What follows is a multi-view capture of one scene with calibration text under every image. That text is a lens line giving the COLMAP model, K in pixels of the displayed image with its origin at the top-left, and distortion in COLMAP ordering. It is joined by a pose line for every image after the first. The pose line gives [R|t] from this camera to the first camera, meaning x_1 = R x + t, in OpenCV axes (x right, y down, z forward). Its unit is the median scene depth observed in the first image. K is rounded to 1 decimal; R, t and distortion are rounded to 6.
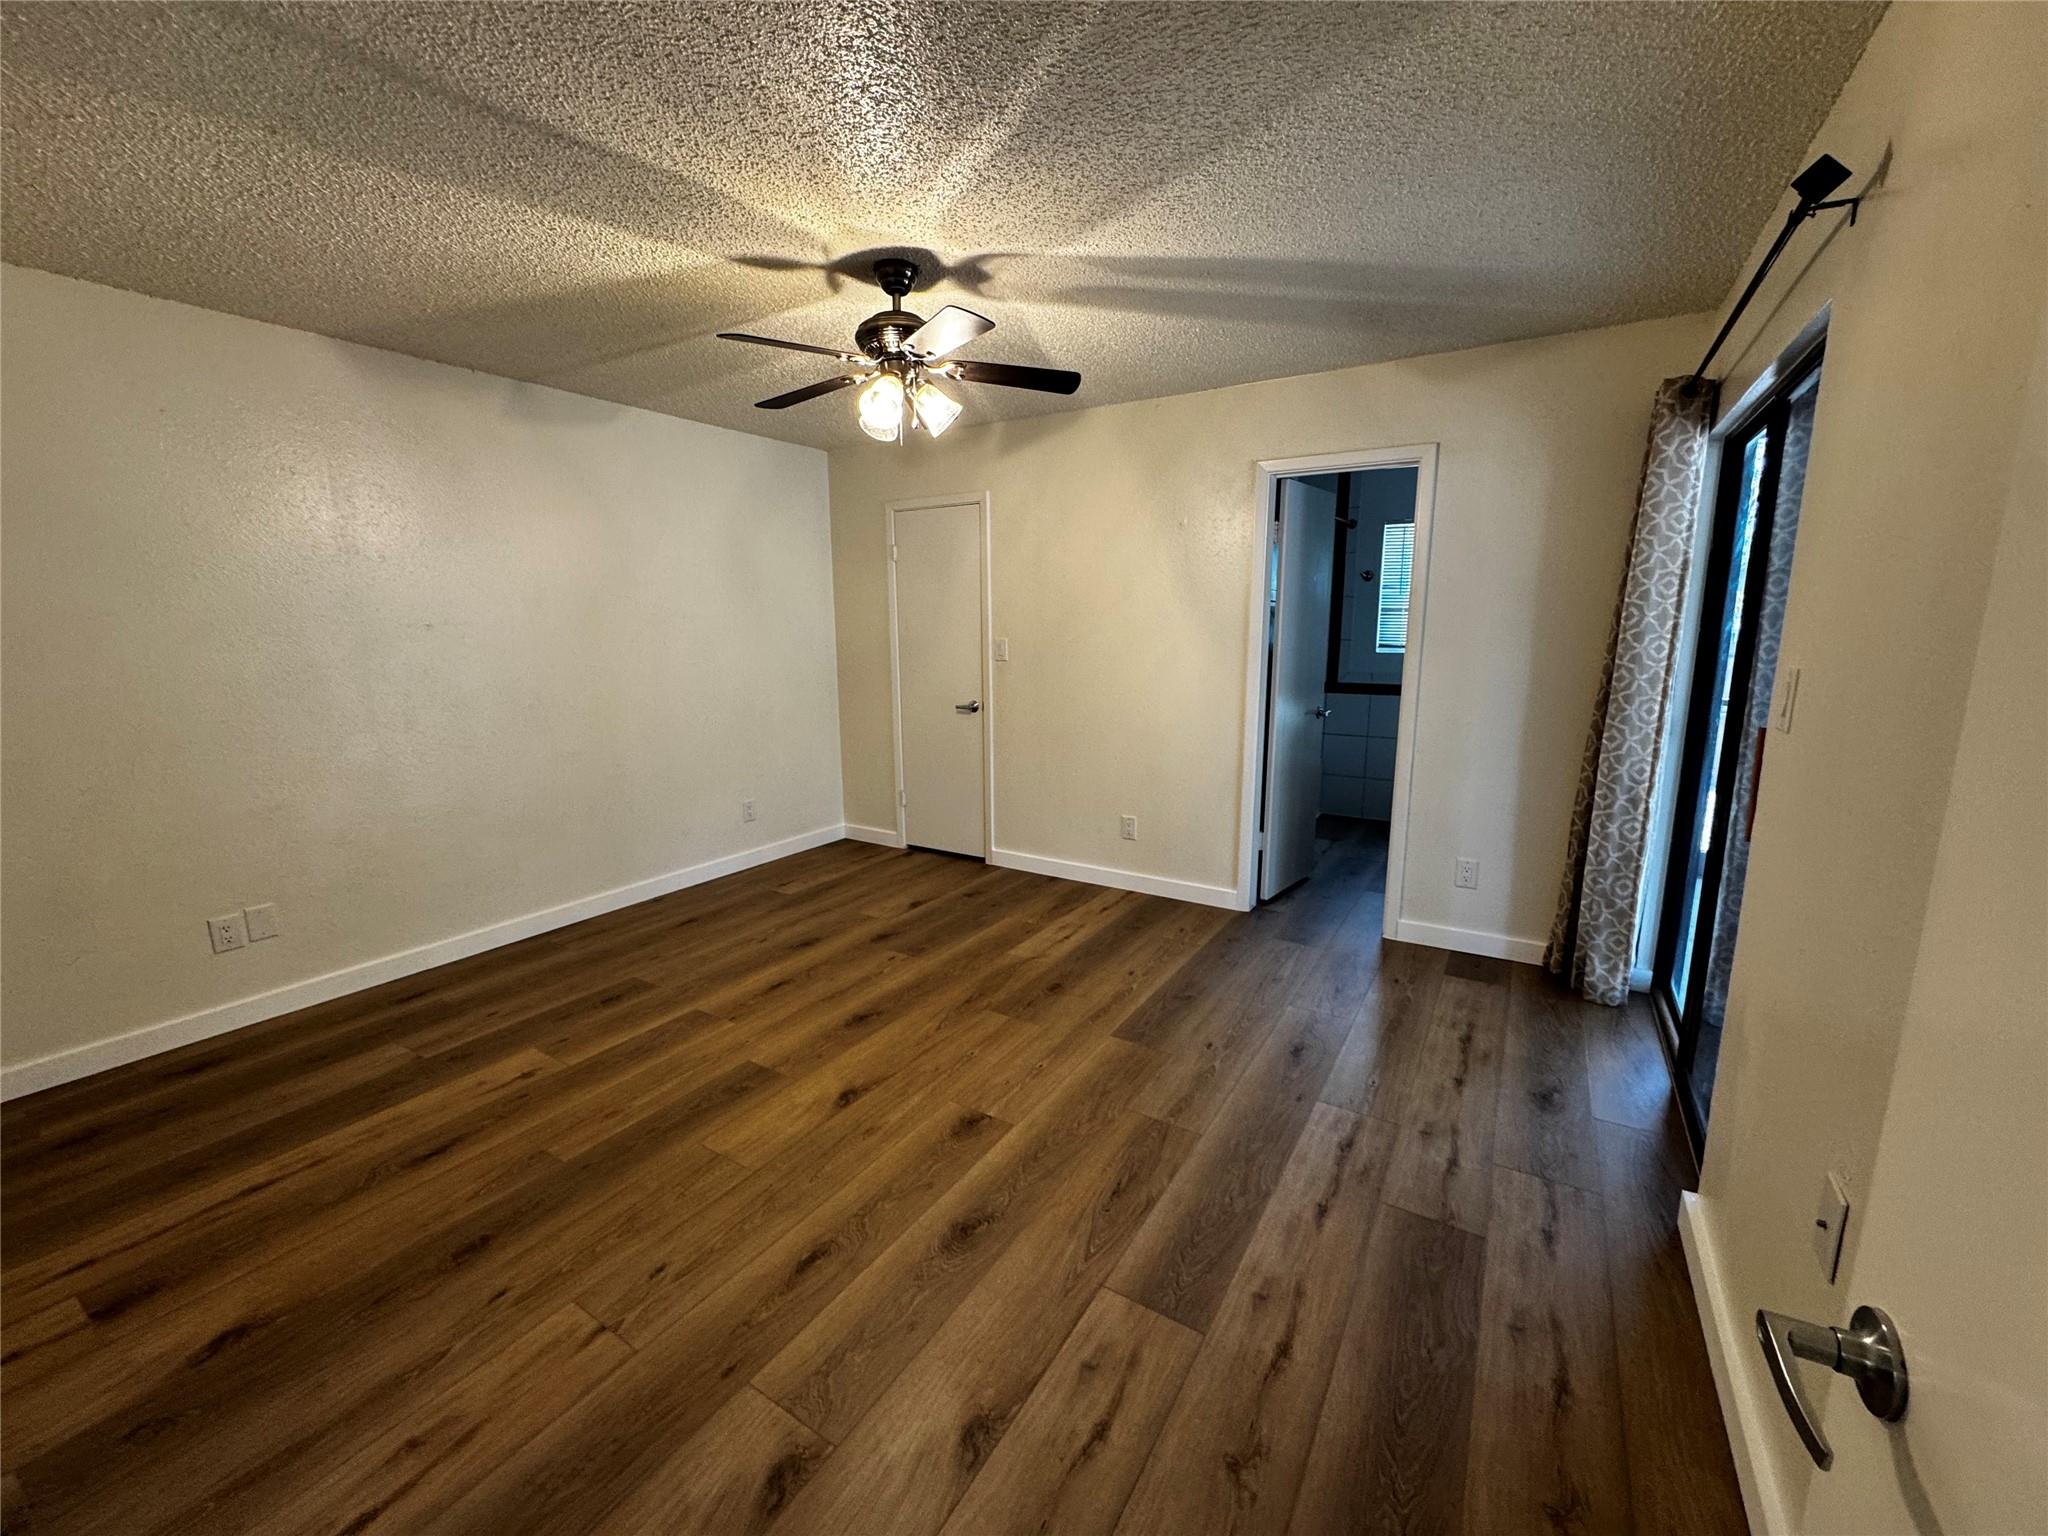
lens RADIAL K [[815.4, 0, 1025.0], [0, 815.4, 768.9], [0, 0, 1]] dist [-0.002381, -0.000480]
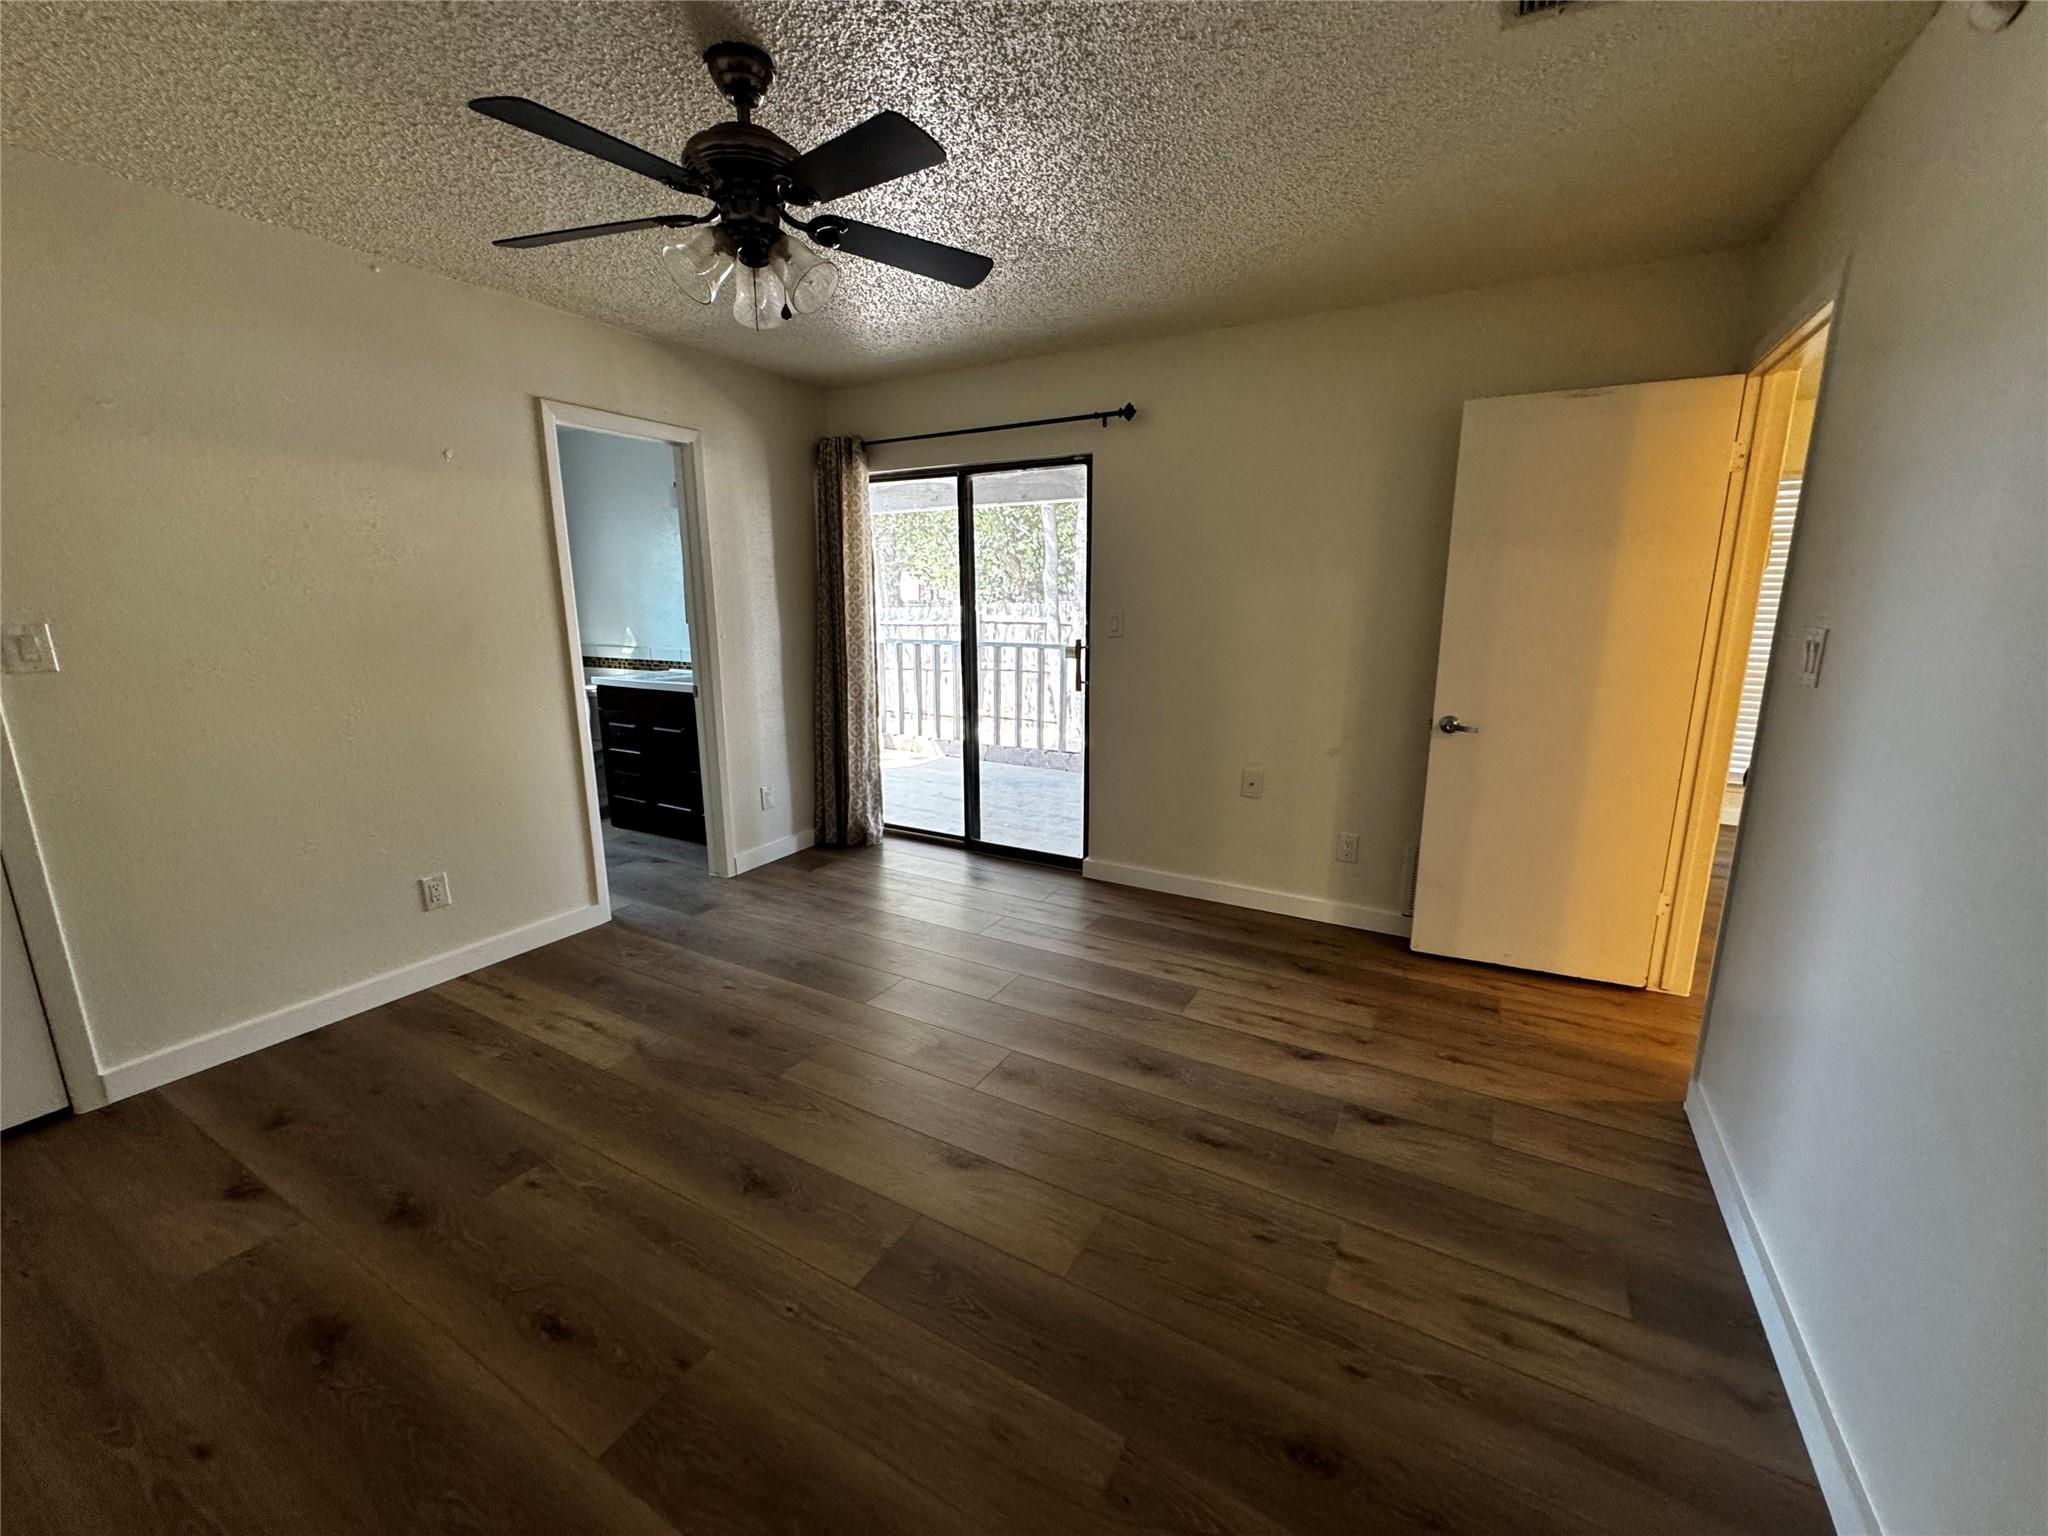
lens RADIAL K [[815.4, 0, 1025.0], [0, 815.4, 768.9], [0, 0, 1]] dist [-0.002381, -0.000480]
pose [[-0.048237, -0.201780, 0.978242, -0.733973], [0.176859, 0.962182, 0.207188, -0.109645], [-0.983053, 0.183006, -0.010726, 0.676136]]
